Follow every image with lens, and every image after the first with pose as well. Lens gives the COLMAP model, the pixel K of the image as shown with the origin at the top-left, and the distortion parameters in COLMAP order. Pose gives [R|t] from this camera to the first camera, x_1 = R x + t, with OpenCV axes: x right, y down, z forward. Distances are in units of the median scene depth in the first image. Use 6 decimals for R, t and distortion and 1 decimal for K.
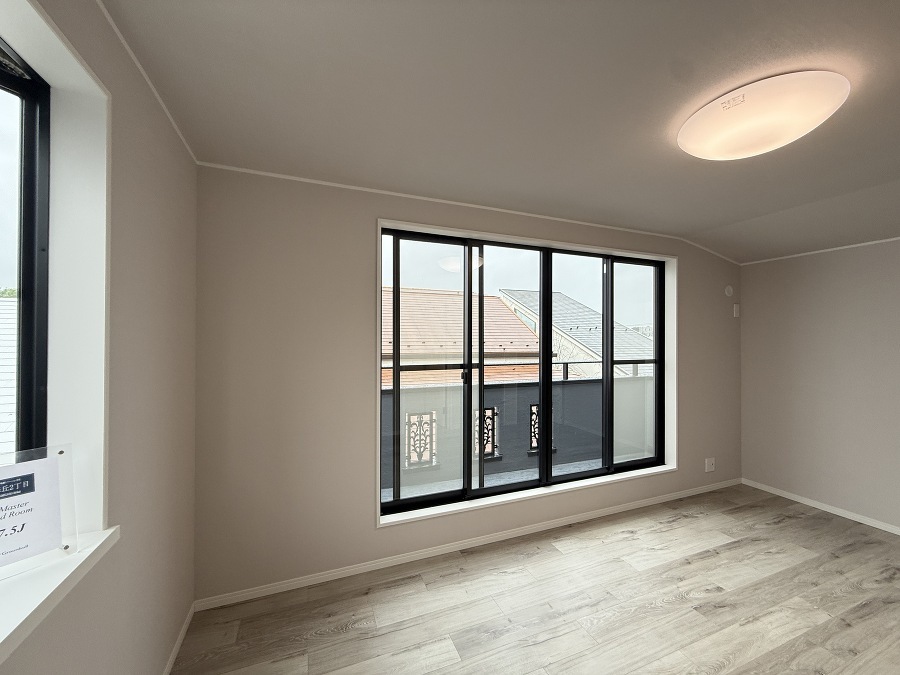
lens RADIAL K [[358.4, 0, 437.9], [0, 358.4, 339.2], [0, 0, 1]] dist [-0.002297, 0.000637]
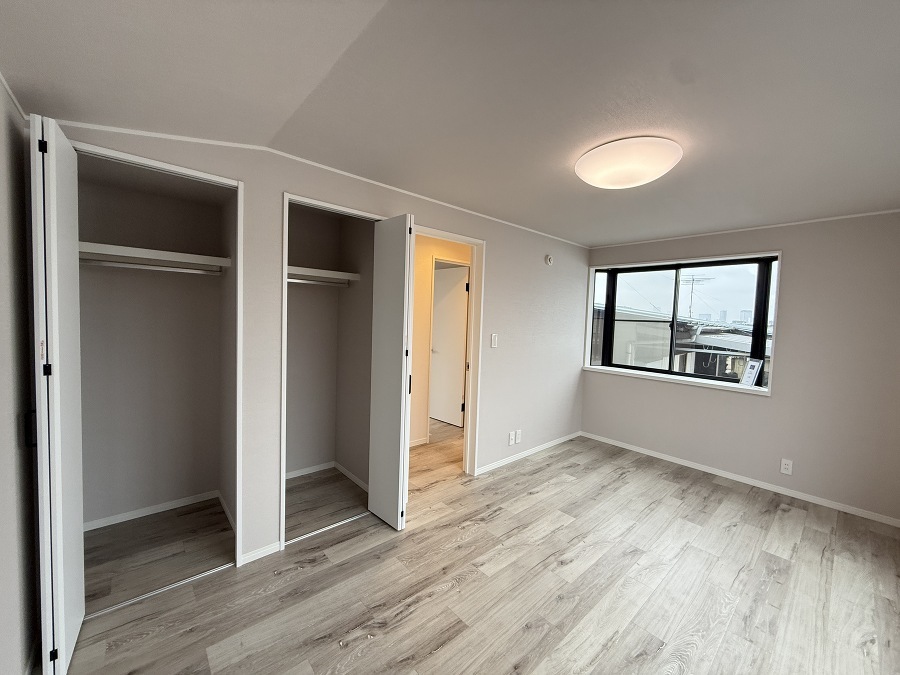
lens RADIAL K [[358.4, 0, 449.6], [0, 358.4, 336.5], [0, 0, 1]] dist [-0.002297, 0.000637]
pose [[-0.934863, -0.014774, -0.354701, 1.589114], [-0.034053, 0.998258, 0.048174, 0.007842], [0.353371, 0.057115, -0.933738, 1.664629]]
